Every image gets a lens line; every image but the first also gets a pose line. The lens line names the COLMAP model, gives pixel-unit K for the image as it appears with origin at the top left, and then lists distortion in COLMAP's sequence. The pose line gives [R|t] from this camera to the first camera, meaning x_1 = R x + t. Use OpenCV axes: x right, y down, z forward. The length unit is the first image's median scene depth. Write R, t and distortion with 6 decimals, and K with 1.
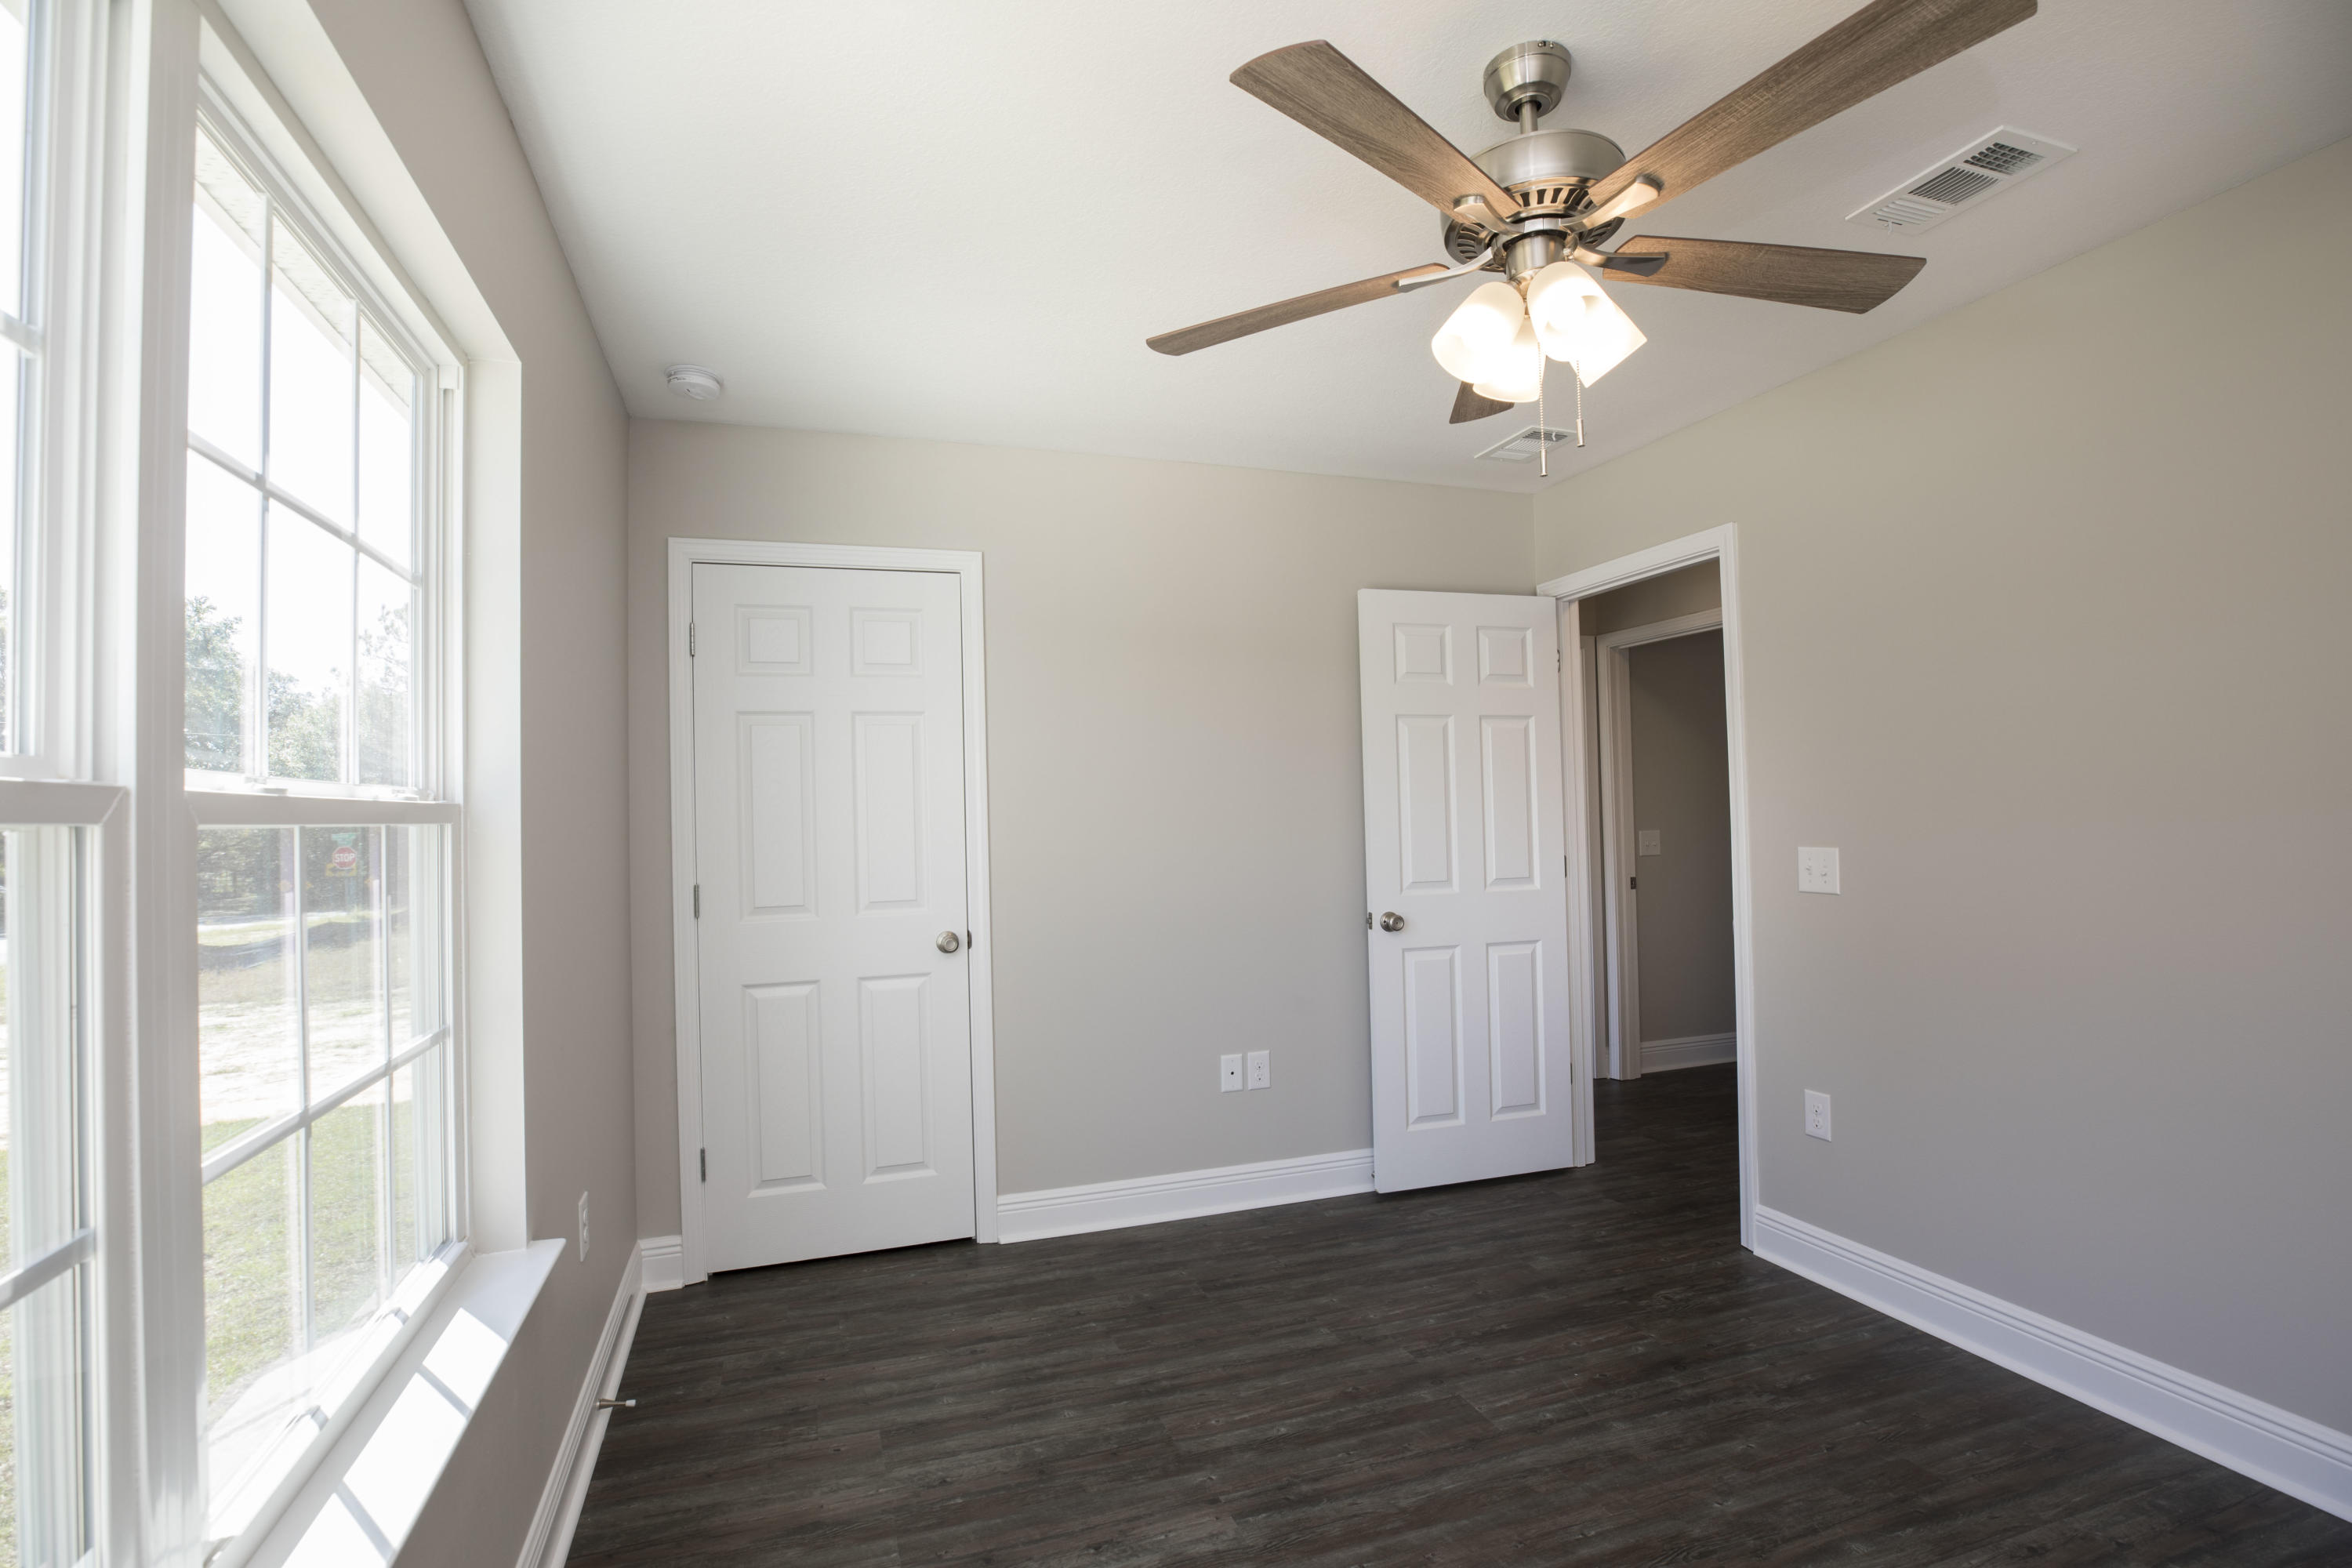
lens RADIAL K [[1067.9, 0, 1162.1], [0, 1067.9, 789.2], [0, 0, 1]] dist [-0.046179, 0.013321]
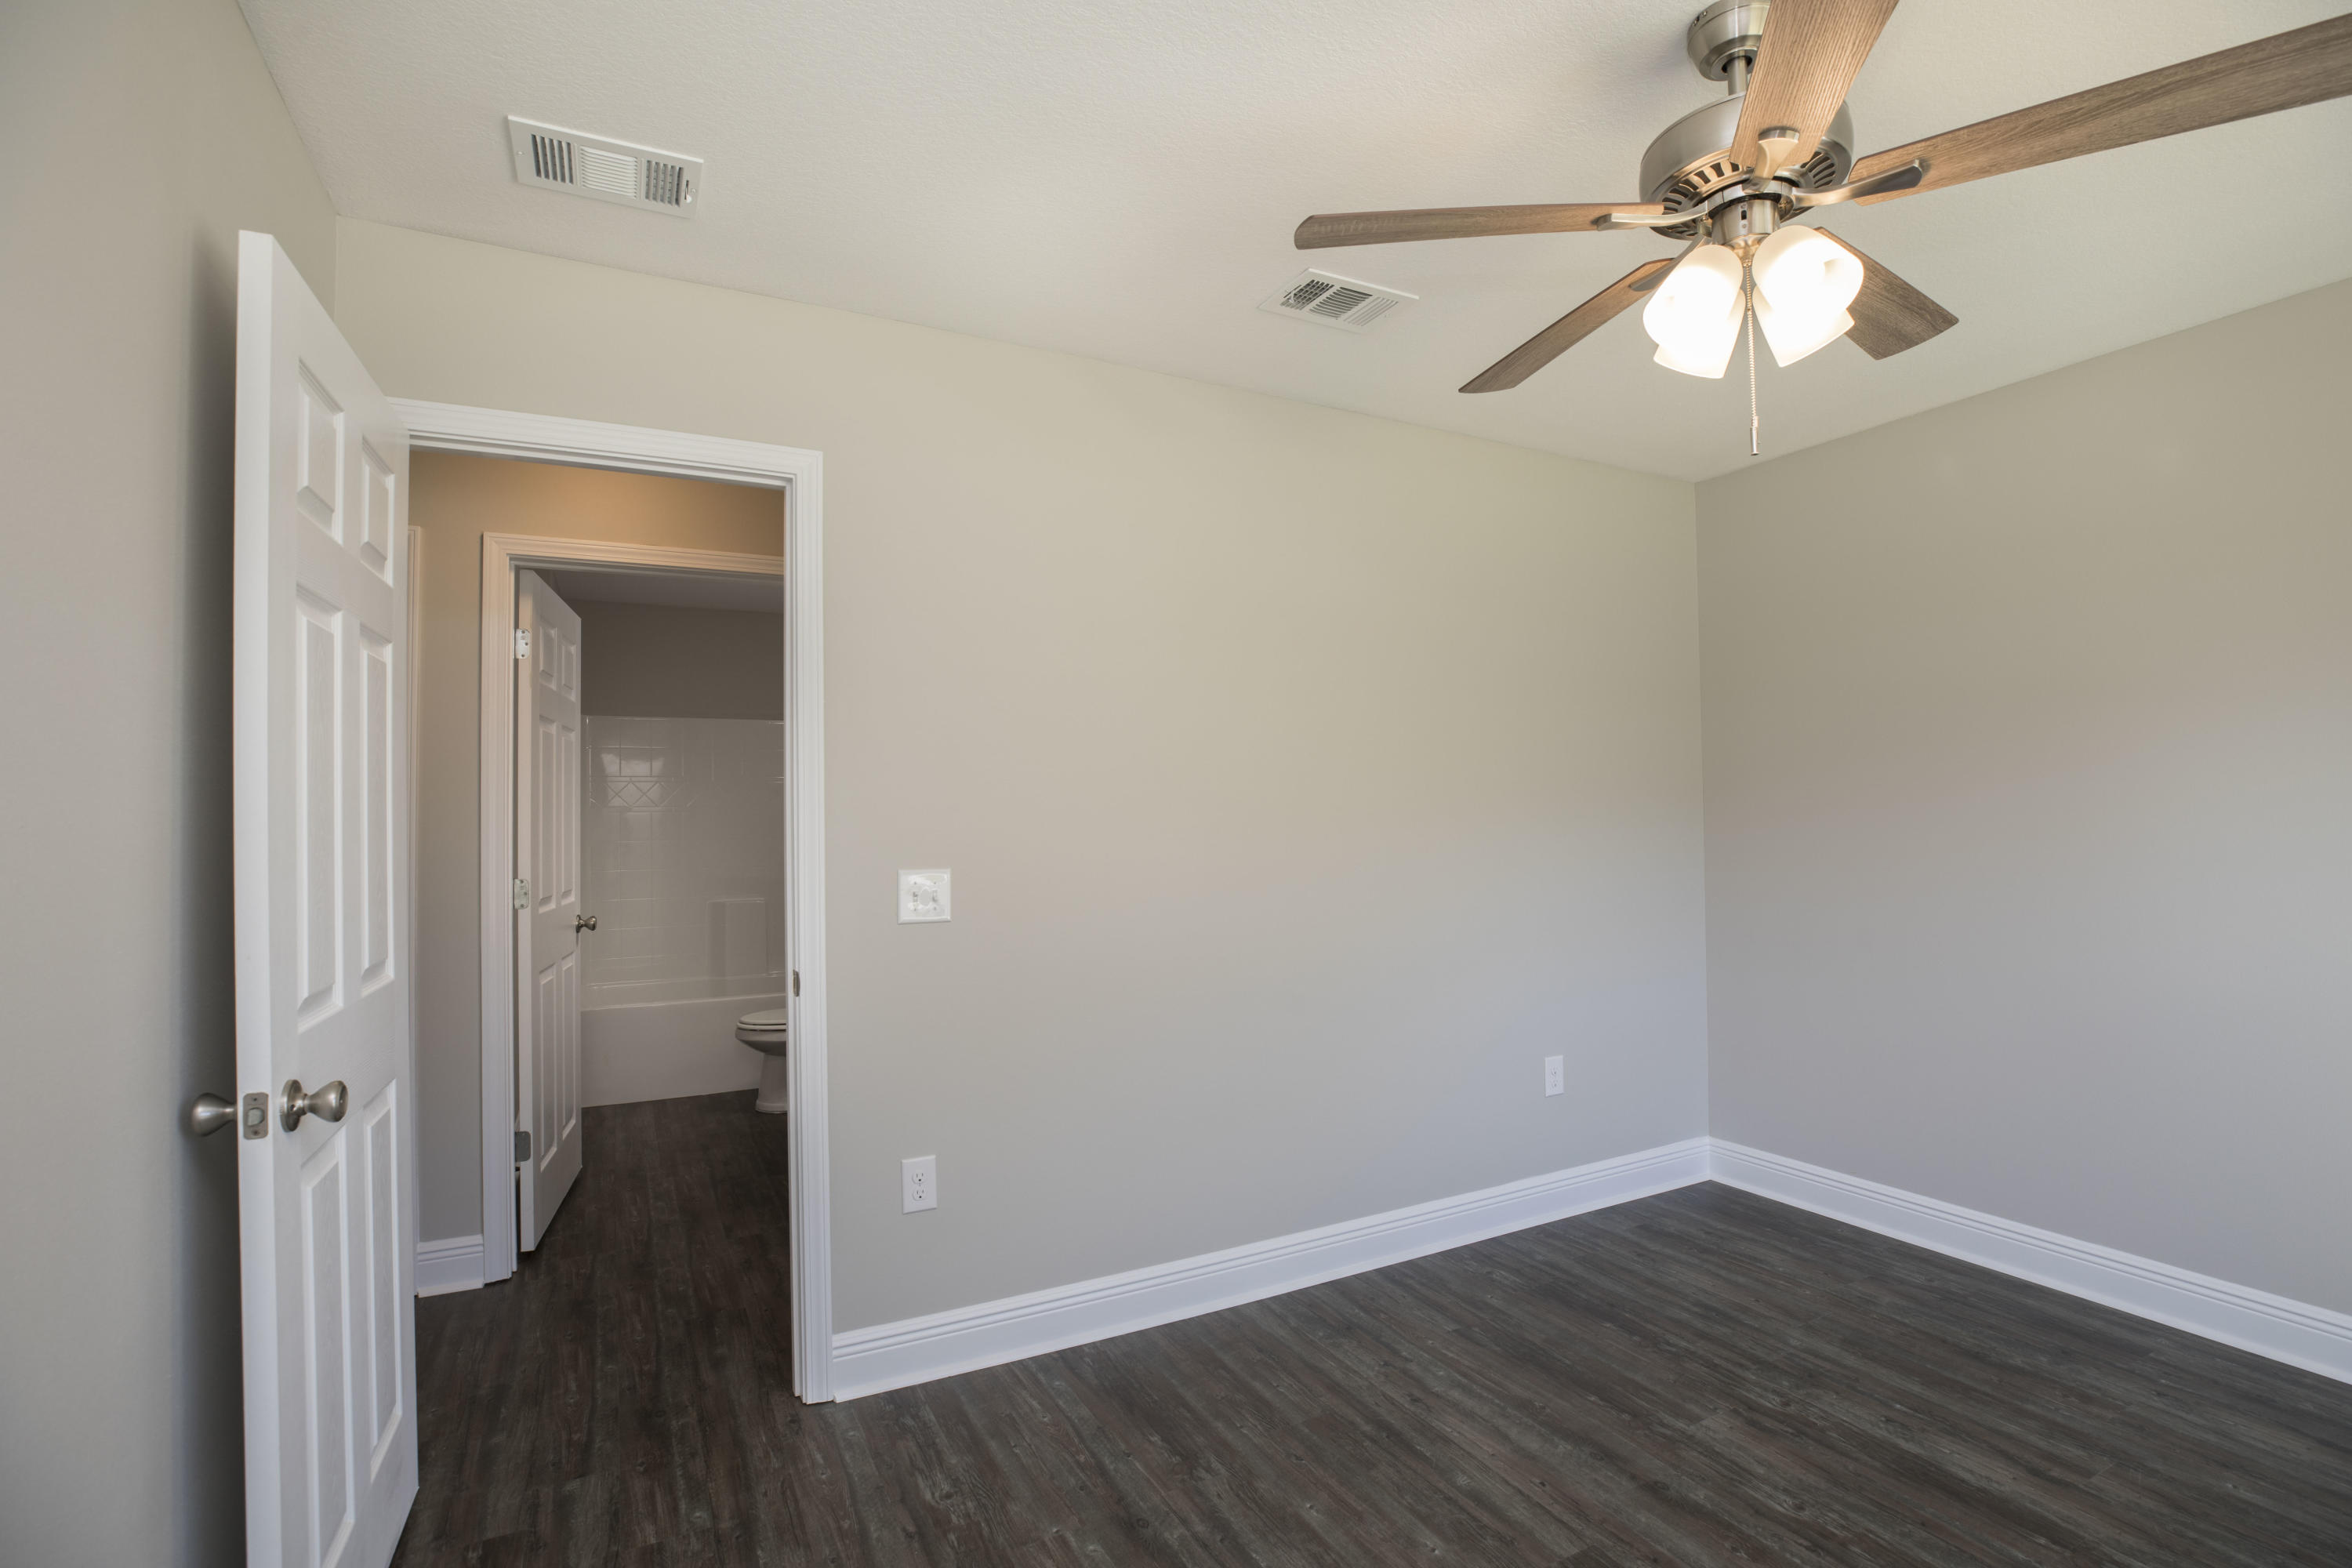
lens RADIAL K [[1067.9, 0, 1162.1], [0, 1067.9, 789.2], [0, 0, 1]] dist [-0.046179, 0.013321]
pose [[-0.147836, 0.045558, 0.987962, -0.241697], [-0.013135, 0.998760, -0.048021, 0.026834], [-0.988925, -0.020076, -0.147055, 0.848428]]
